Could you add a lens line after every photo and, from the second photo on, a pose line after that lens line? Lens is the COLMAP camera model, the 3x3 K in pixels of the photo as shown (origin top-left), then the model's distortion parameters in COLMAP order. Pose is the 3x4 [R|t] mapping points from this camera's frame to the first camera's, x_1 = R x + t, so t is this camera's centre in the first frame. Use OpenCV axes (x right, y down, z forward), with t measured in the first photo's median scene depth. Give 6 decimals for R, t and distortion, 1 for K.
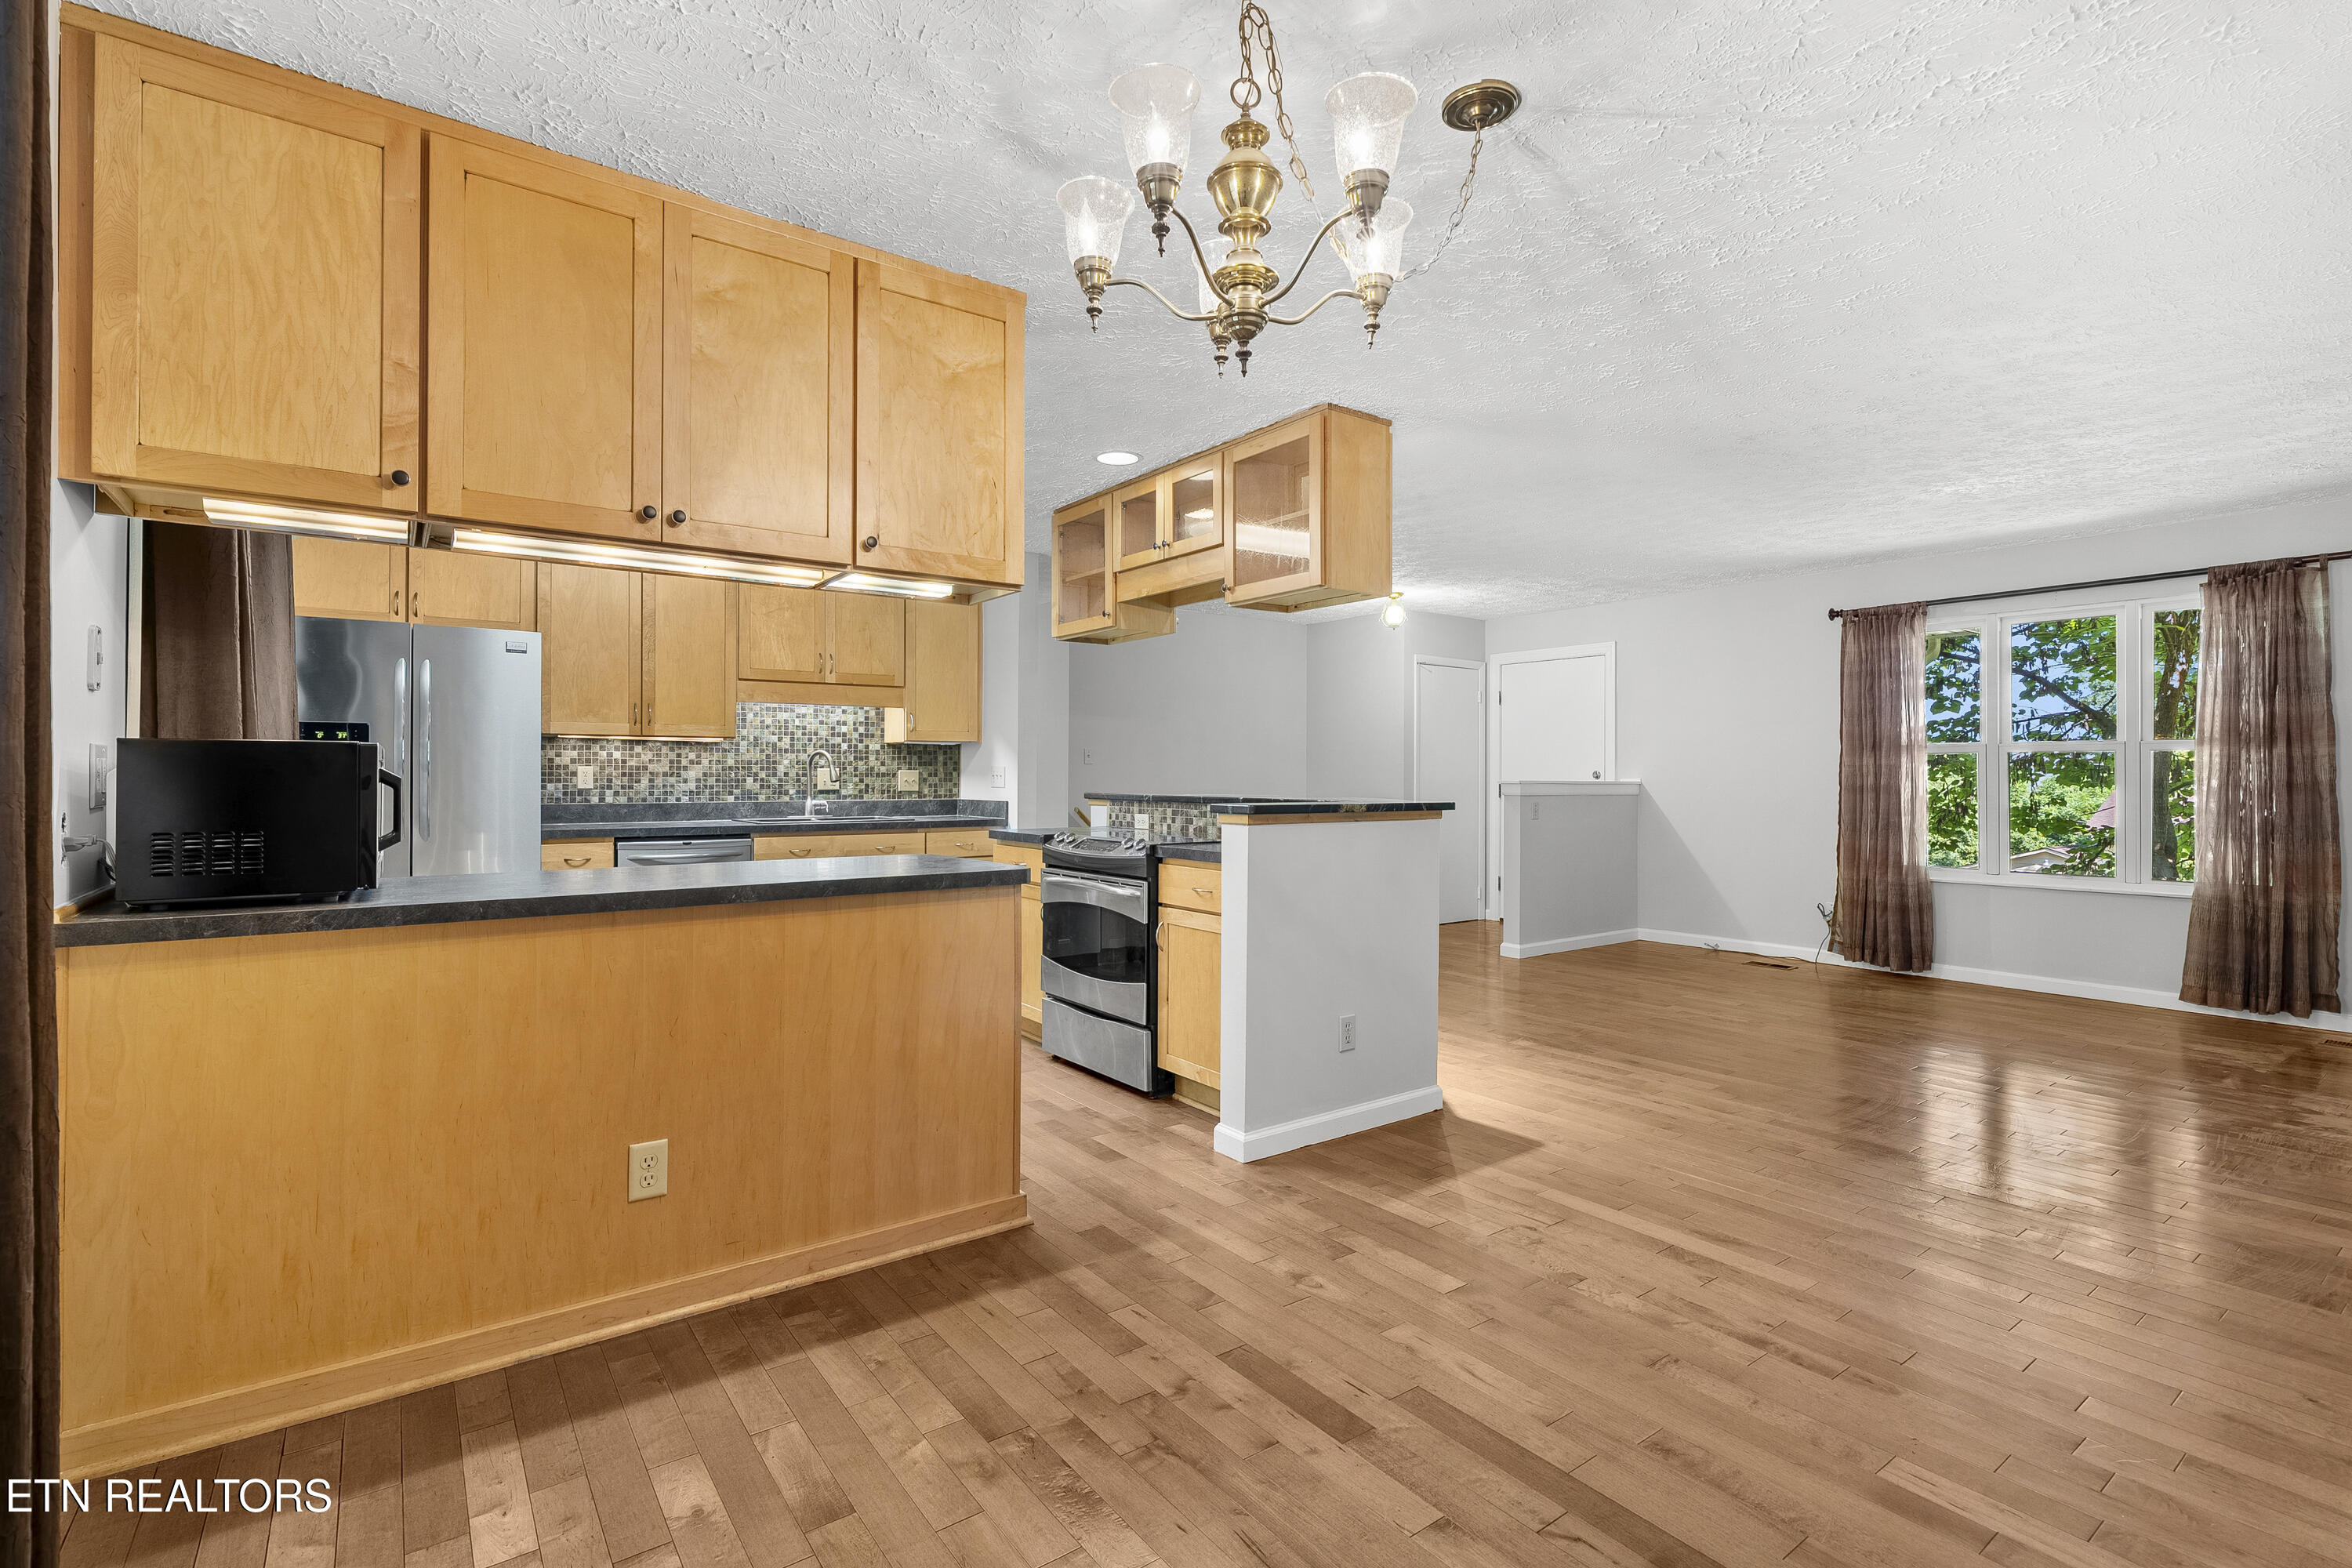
lens RADIAL K [[1078.7, 0, 1164.1], [0, 1078.7, 772.4], [0, 0, 1]] dist [-0.005778, 0.001048]
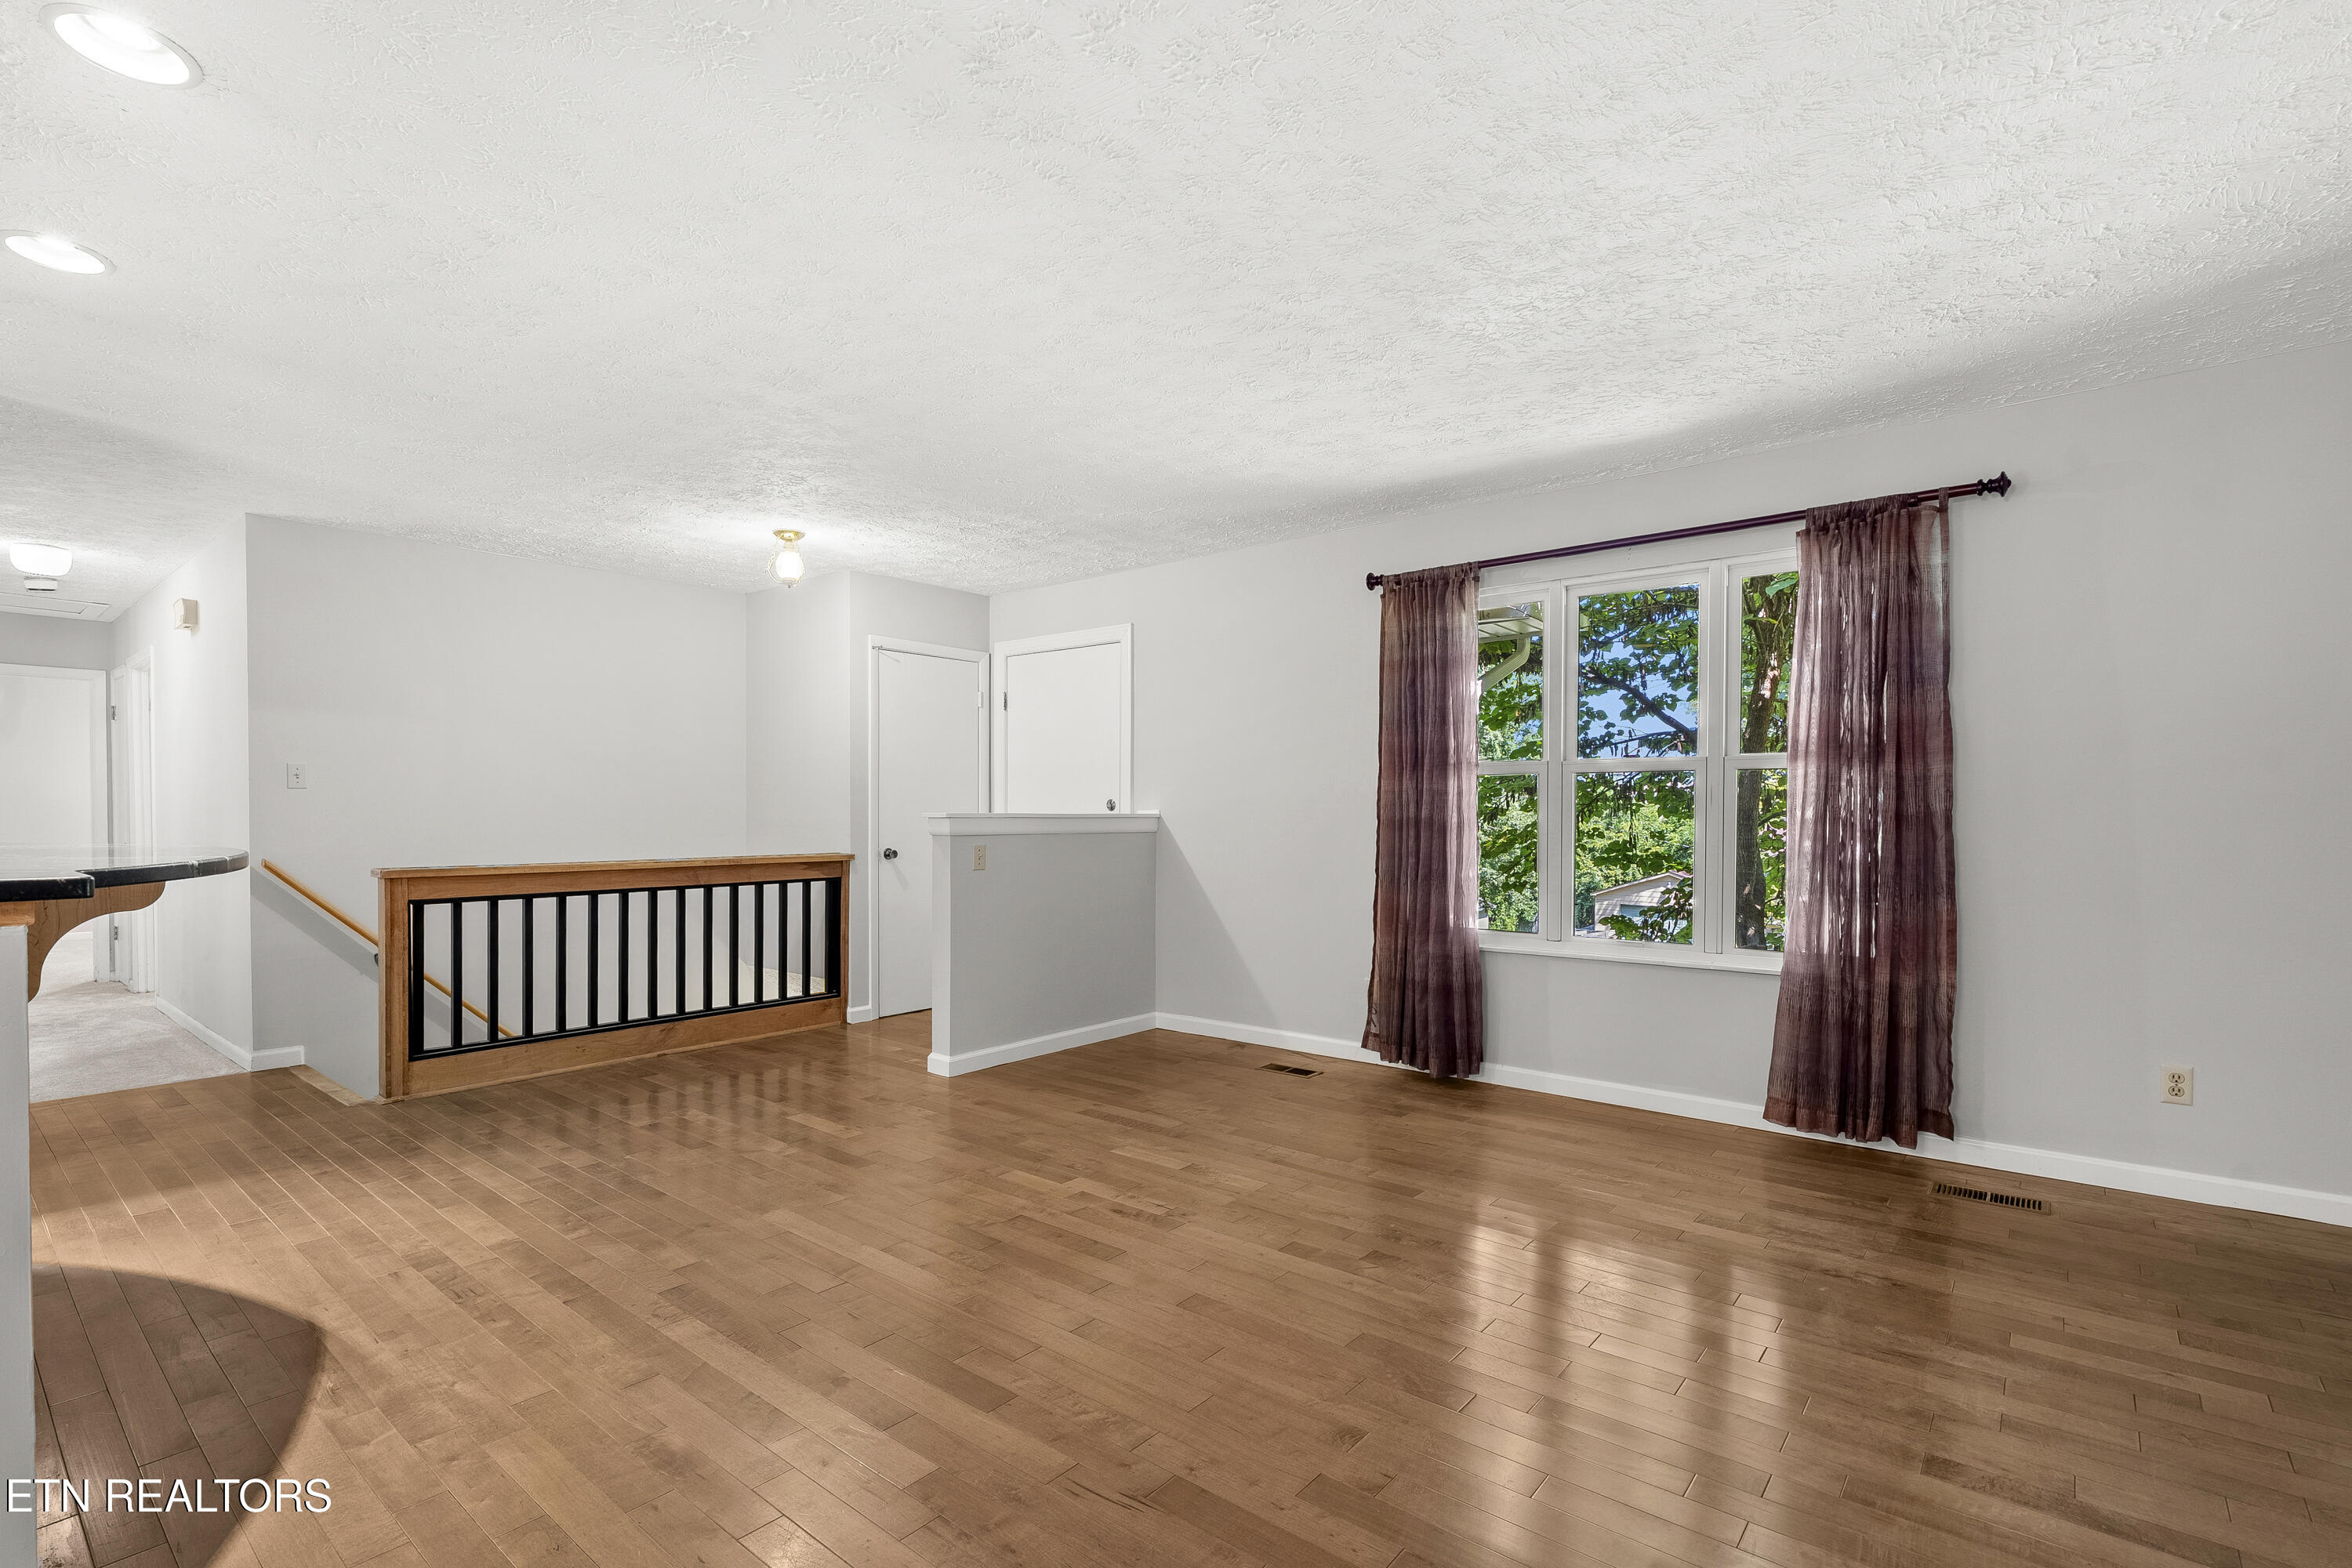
lens RADIAL K [[1078.7, 0, 1178.0], [0, 1078.7, 832.8], [0, 0, 1]] dist [-0.005778, 0.001048]
pose [[0.968036, -0.007426, 0.250703, 0.368596], [0.000774, 0.999645, 0.026620, 0.002332], [-0.250812, -0.025575, 0.967698, 0.387068]]
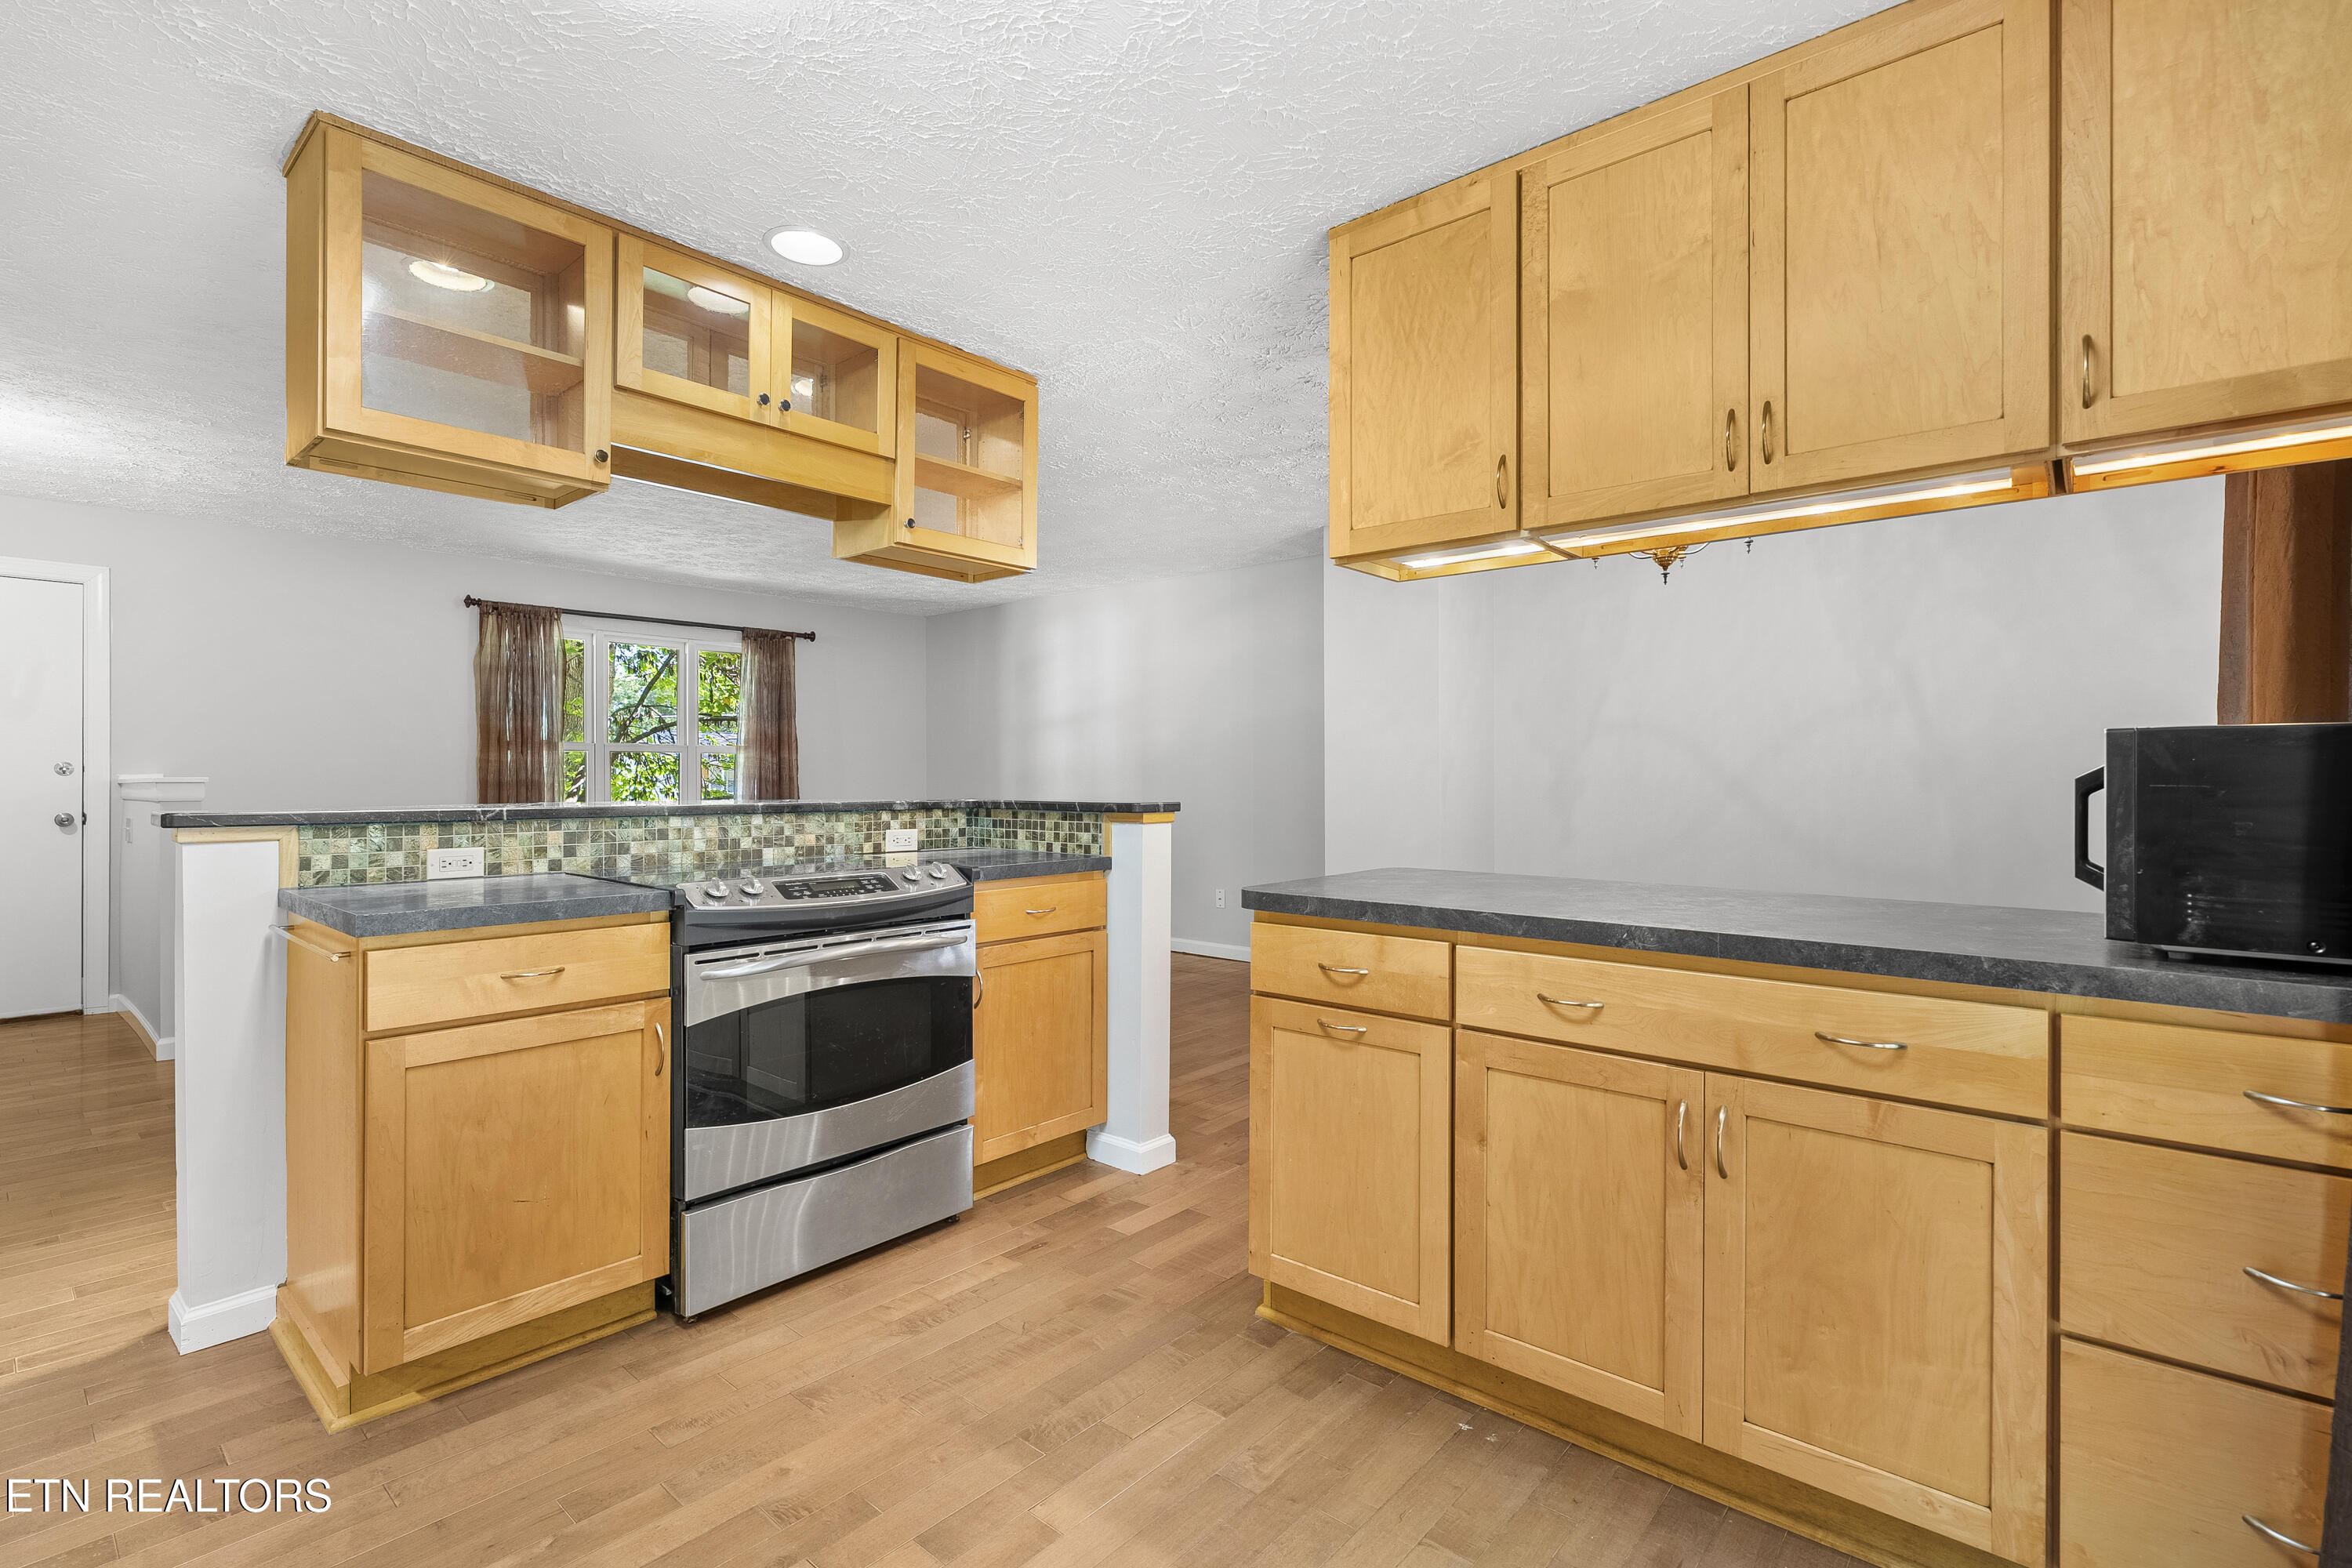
lens RADIAL K [[1078.7, 0, 1179.8], [0, 1078.7, 780.7], [0, 0, 1]] dist [-0.005778, 0.001048]
pose [[-0.232286, -0.006626, 0.972625, -0.524355], [-0.005609, 0.999969, 0.005473, 0.002831], [-0.972631, -0.004185, -0.232316, 0.718433]]
